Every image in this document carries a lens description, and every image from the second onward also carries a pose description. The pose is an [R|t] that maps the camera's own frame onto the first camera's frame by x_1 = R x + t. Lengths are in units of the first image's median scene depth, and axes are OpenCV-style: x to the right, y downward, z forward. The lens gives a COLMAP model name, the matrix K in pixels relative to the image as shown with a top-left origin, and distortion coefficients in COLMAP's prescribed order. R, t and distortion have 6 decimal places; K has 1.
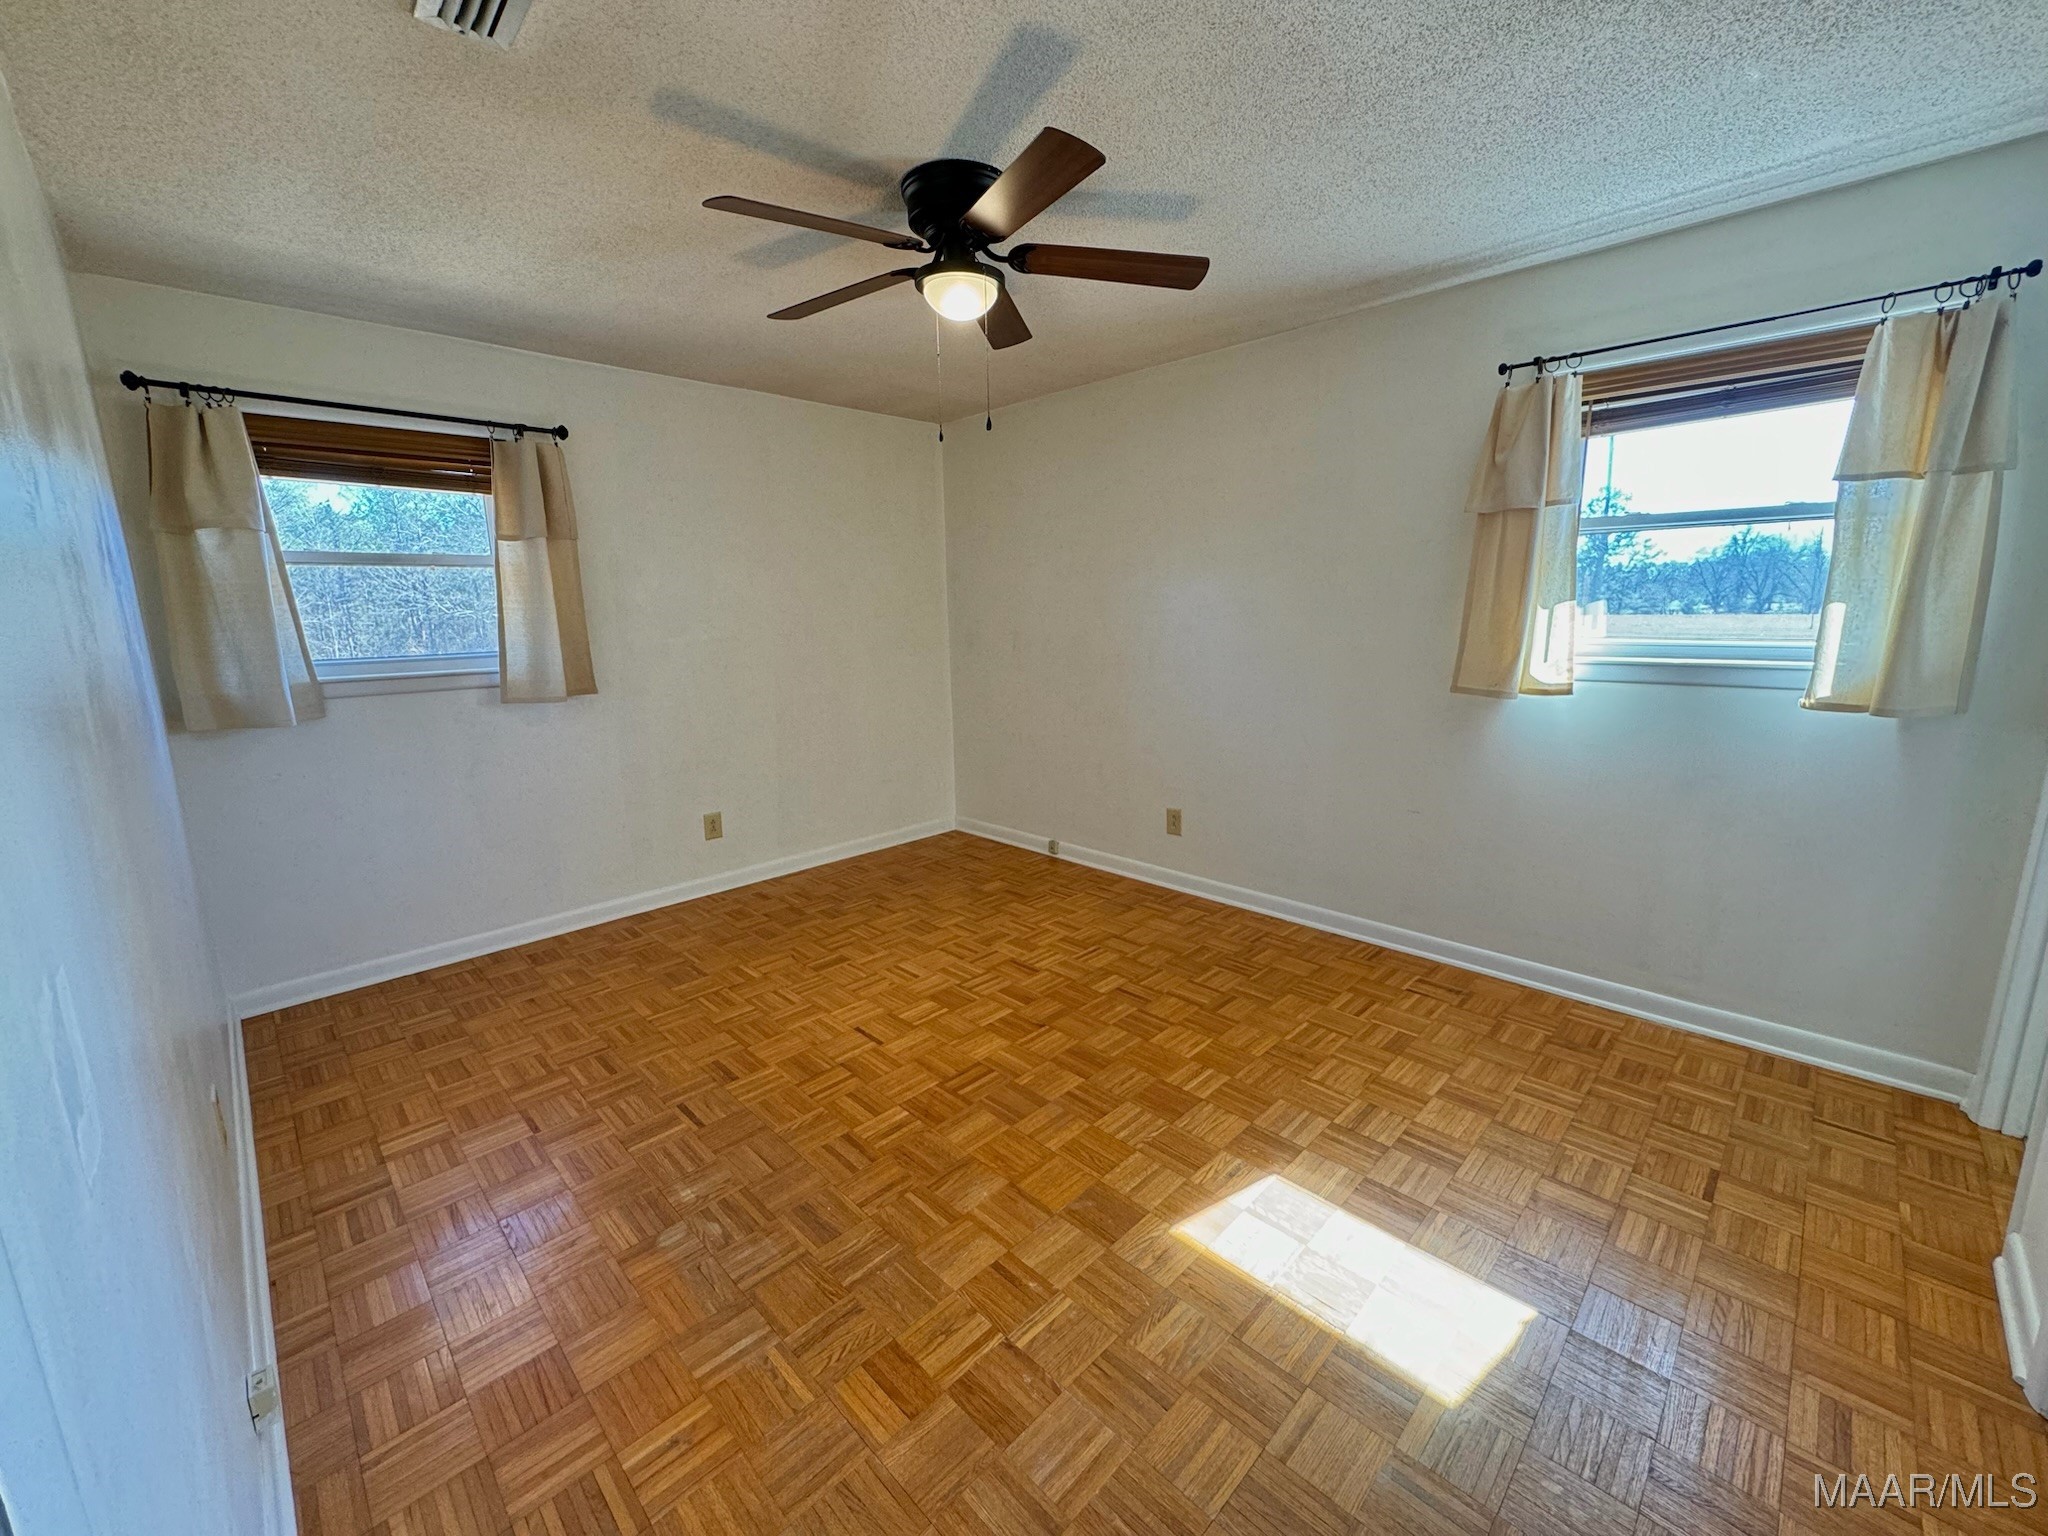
lens RADIAL K [[816.8, 0, 1023.3], [0, 816.8, 769.4], [0, 0, 1]] dist [-0.002785, 0.000198]
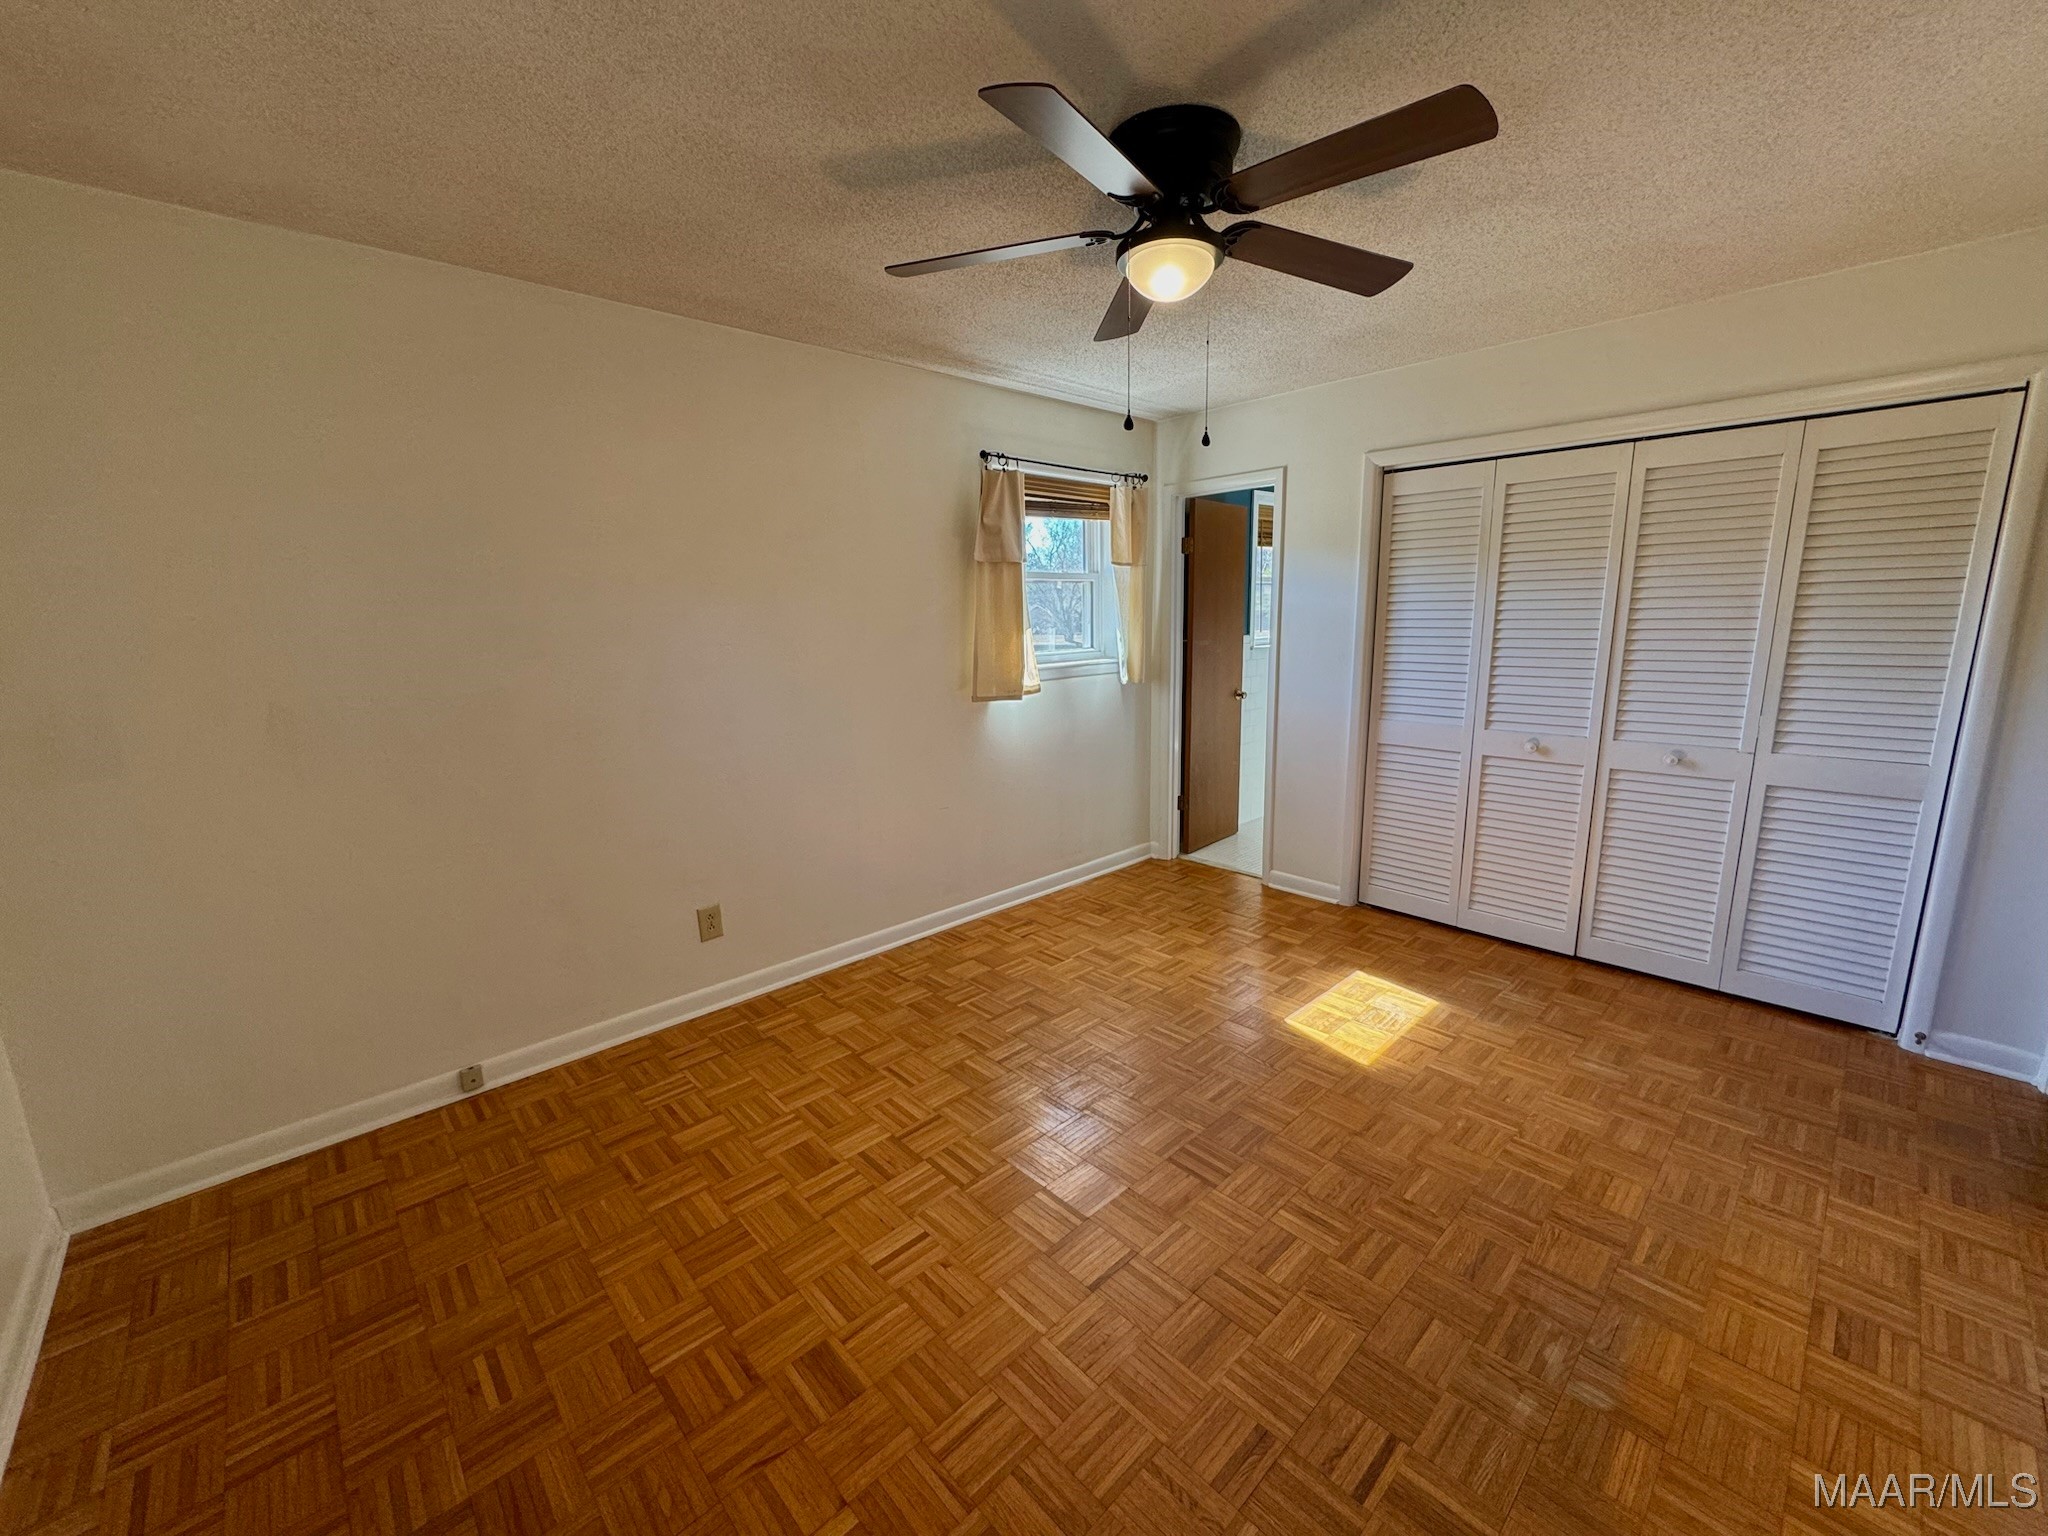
lens RADIAL K [[816.8, 0, 1023.4], [0, 816.8, 766.1], [0, 0, 1]] dist [-0.002785, 0.000198]
pose [[0.030740, -0.173702, 0.984318, -0.816935], [0.213195, 0.963261, 0.163328, -0.213109], [-0.976526, 0.204831, 0.066644, 0.977729]]
